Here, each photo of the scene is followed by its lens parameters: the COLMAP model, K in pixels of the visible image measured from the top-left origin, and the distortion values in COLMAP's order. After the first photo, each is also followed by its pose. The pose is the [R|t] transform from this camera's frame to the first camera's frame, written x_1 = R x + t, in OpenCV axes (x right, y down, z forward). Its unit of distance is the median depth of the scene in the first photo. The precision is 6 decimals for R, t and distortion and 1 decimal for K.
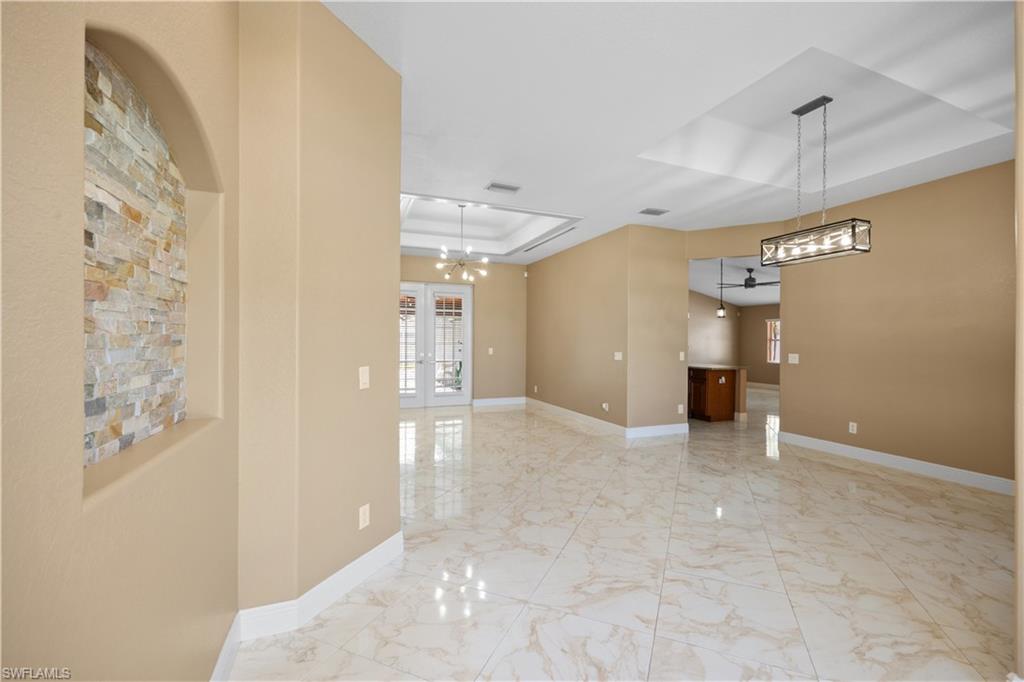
lens RADIAL K [[431.7, 0, 517.8], [0, 431.7, 341.8], [0, 0, 1]] dist [-0.014447, 0.001467]
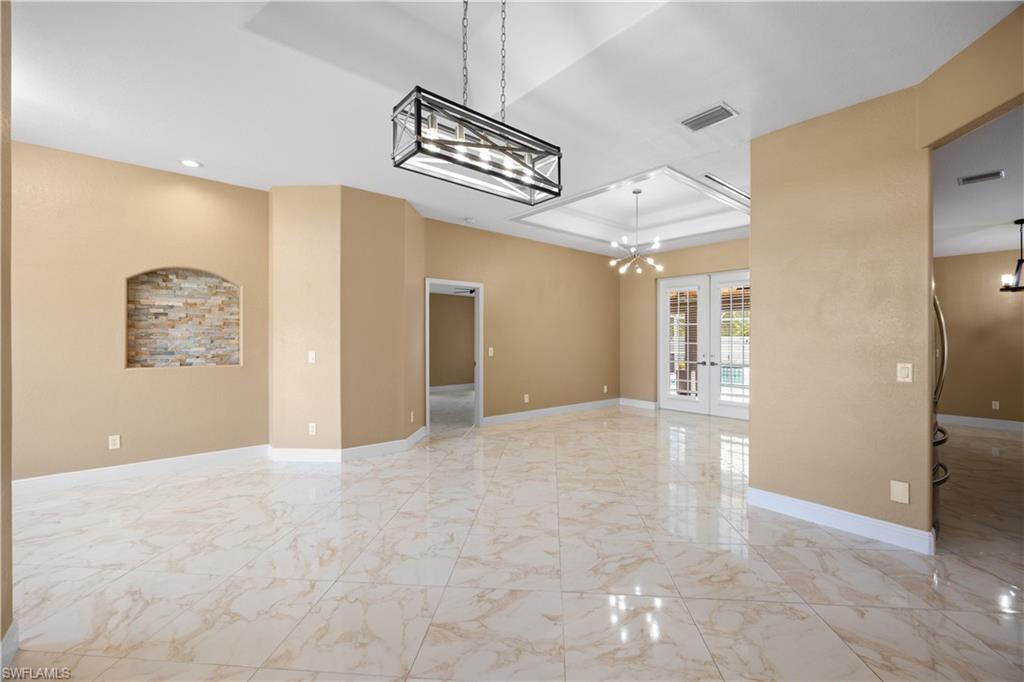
lens RADIAL K [[431.7, 0, 515.4], [0, 431.7, 338.9], [0, 0, 1]] dist [-0.014447, 0.001467]
pose [[0.305711, -0.001872, -0.952123, 1.544467], [-0.002059, 0.999994, -0.002628, 0.002569], [0.952122, 0.002764, 0.305705, 1.118250]]
